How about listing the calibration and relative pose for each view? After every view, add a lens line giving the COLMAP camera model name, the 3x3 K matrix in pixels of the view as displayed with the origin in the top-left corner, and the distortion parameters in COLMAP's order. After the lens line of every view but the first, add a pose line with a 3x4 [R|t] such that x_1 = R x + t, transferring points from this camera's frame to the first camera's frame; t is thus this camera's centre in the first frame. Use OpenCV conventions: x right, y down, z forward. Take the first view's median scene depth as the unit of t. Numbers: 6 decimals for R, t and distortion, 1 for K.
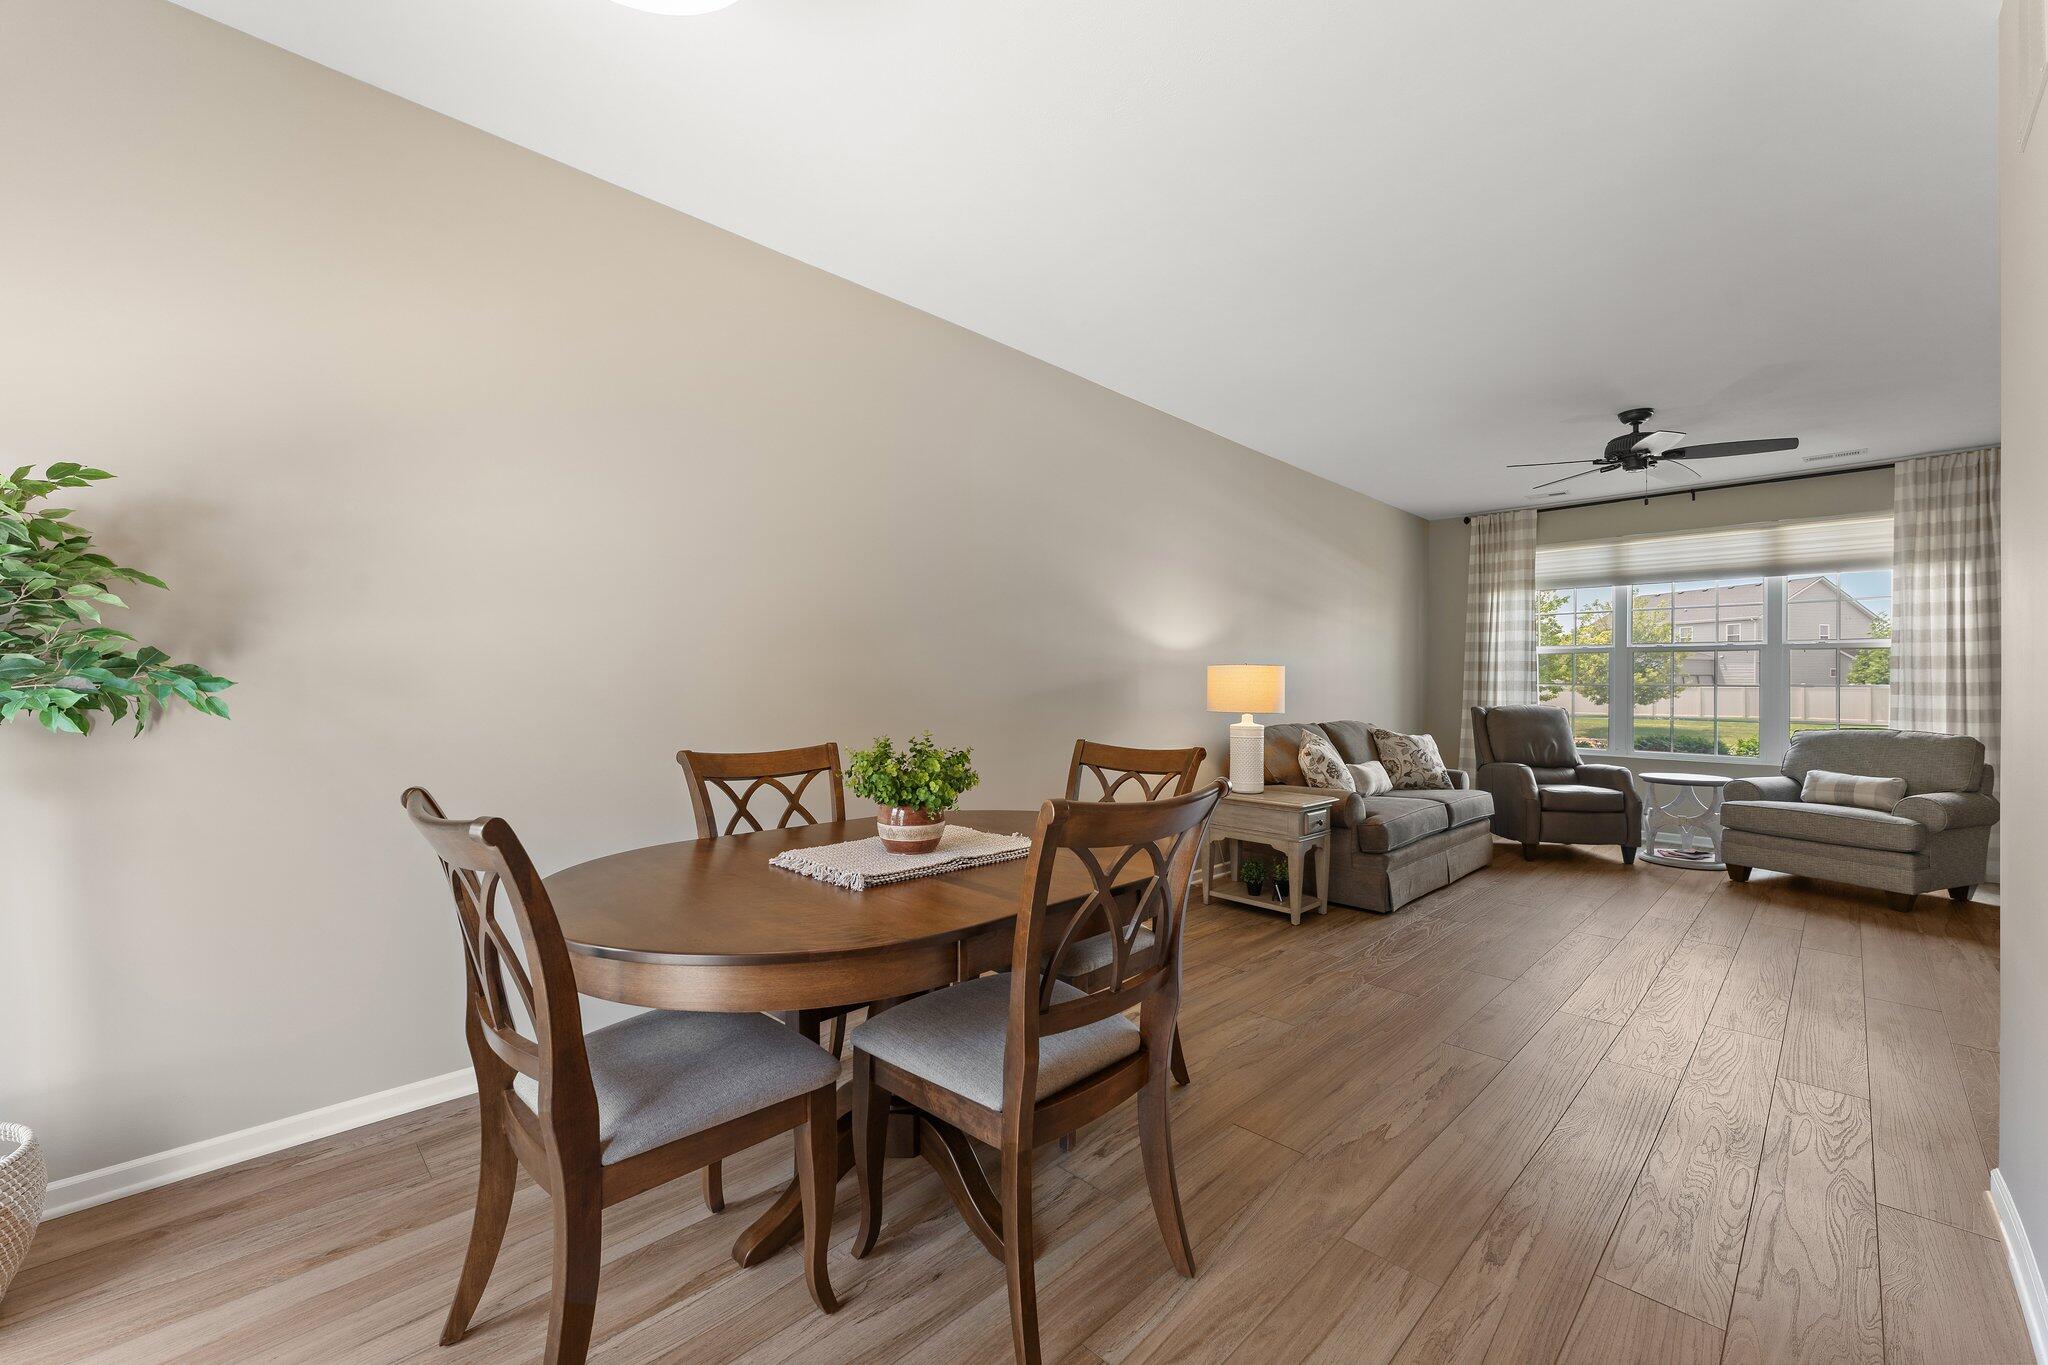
lens RADIAL K [[834.6, 0, 1024.0], [0, 834.6, 682.5], [0, 0, 1]] dist [0.001891, -0.000028]
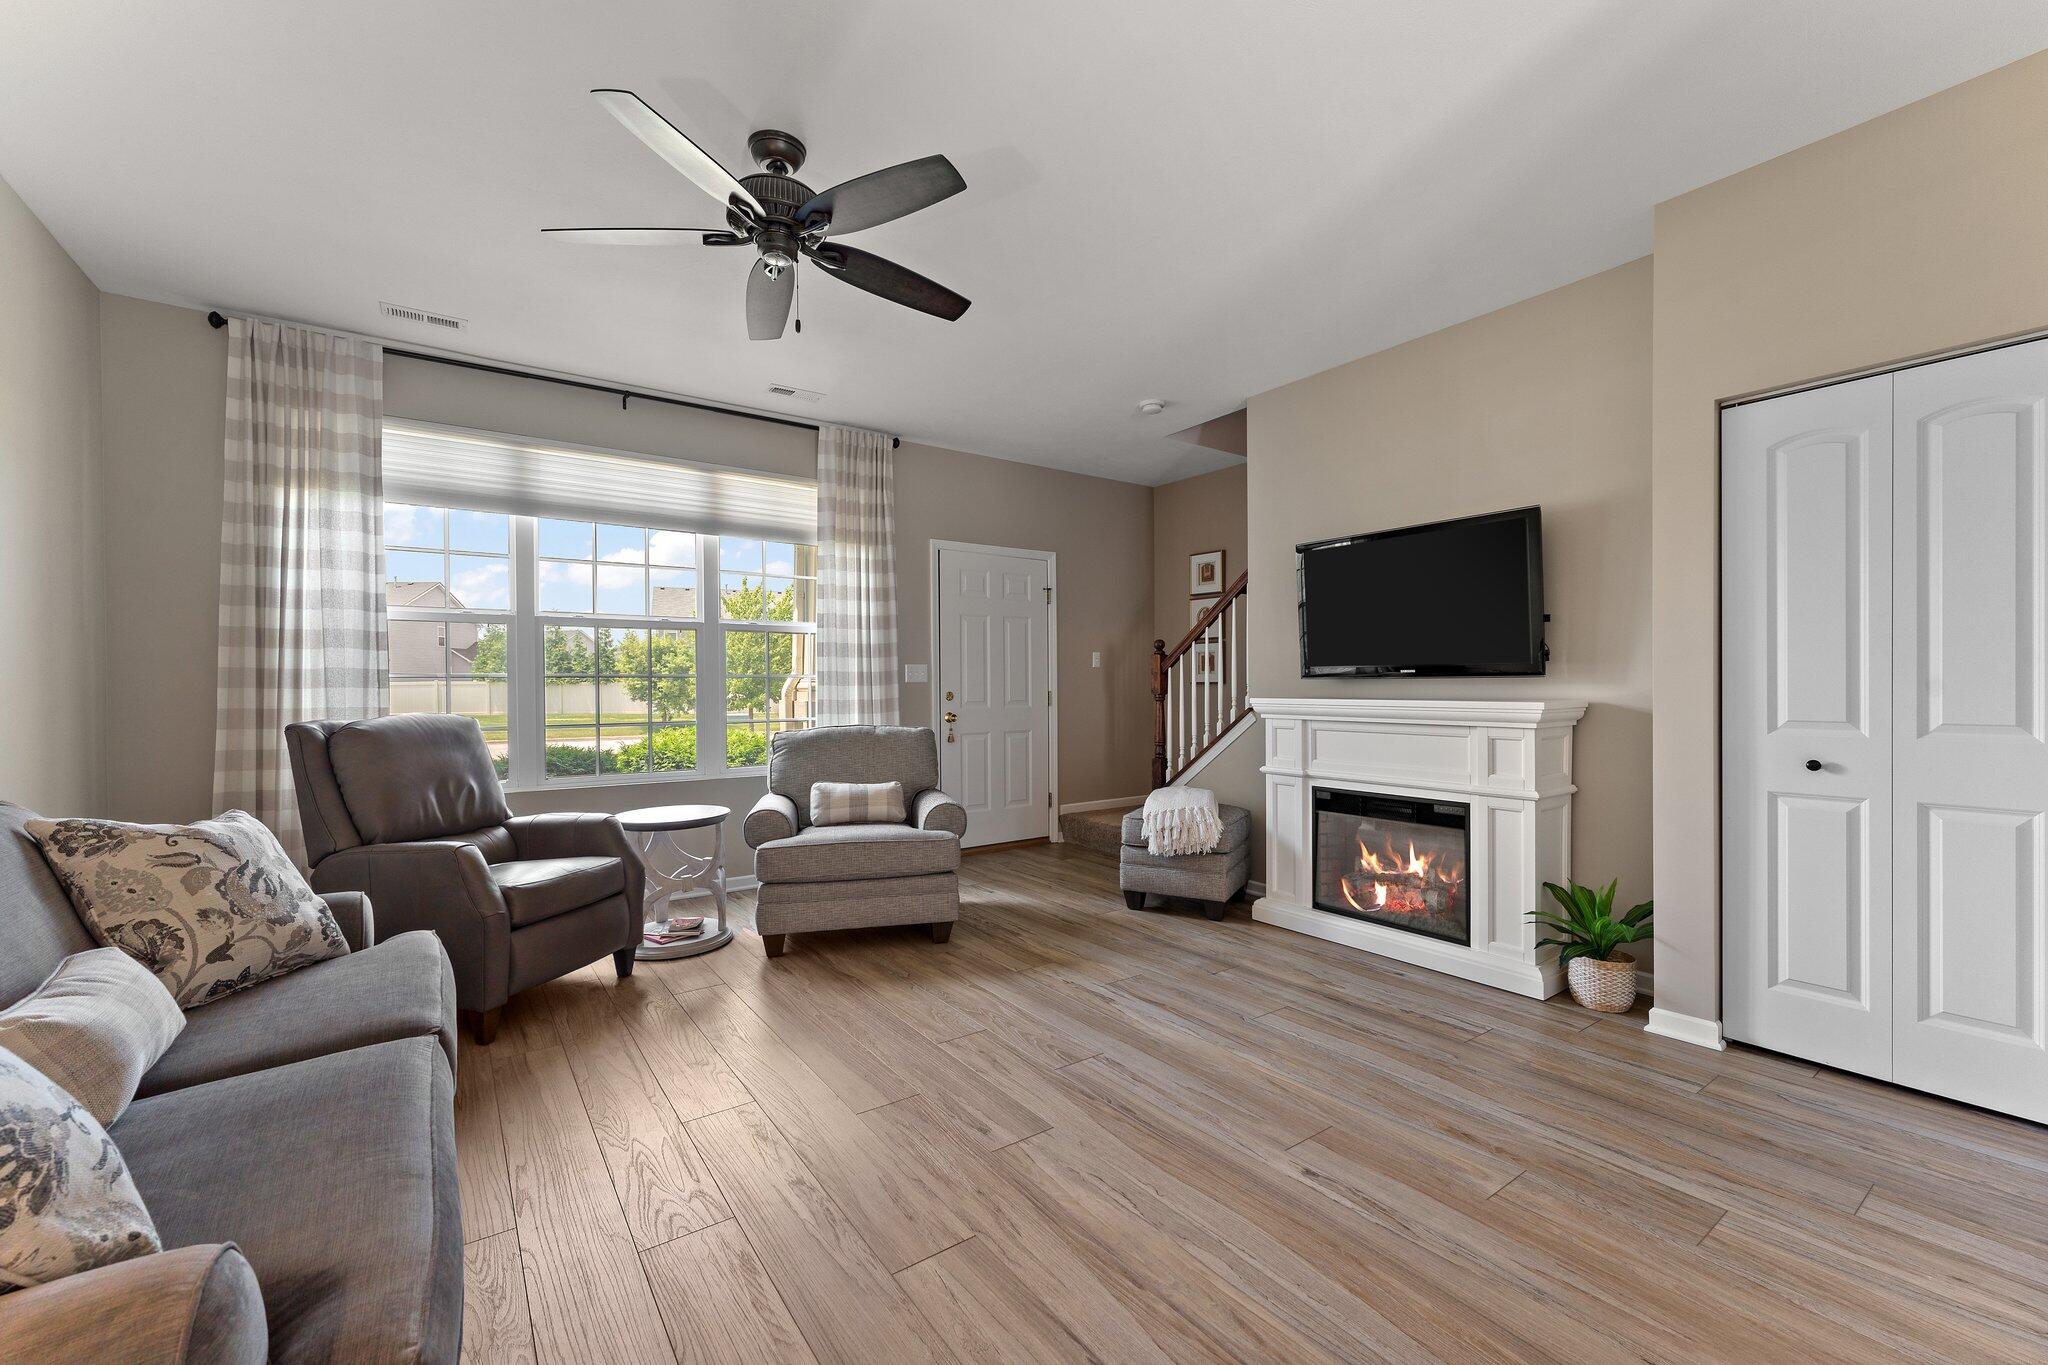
lens RADIAL K [[834.6, 0, 1024.0], [0, 834.6, 682.5], [0, 0, 1]] dist [0.001891, -0.000028]
pose [[0.176346, -0.005104, 0.984315, 0.172436], [0.007564, 0.999964, 0.003830, 0.008315], [-0.984299, 0.006770, 0.176378, 0.541824]]
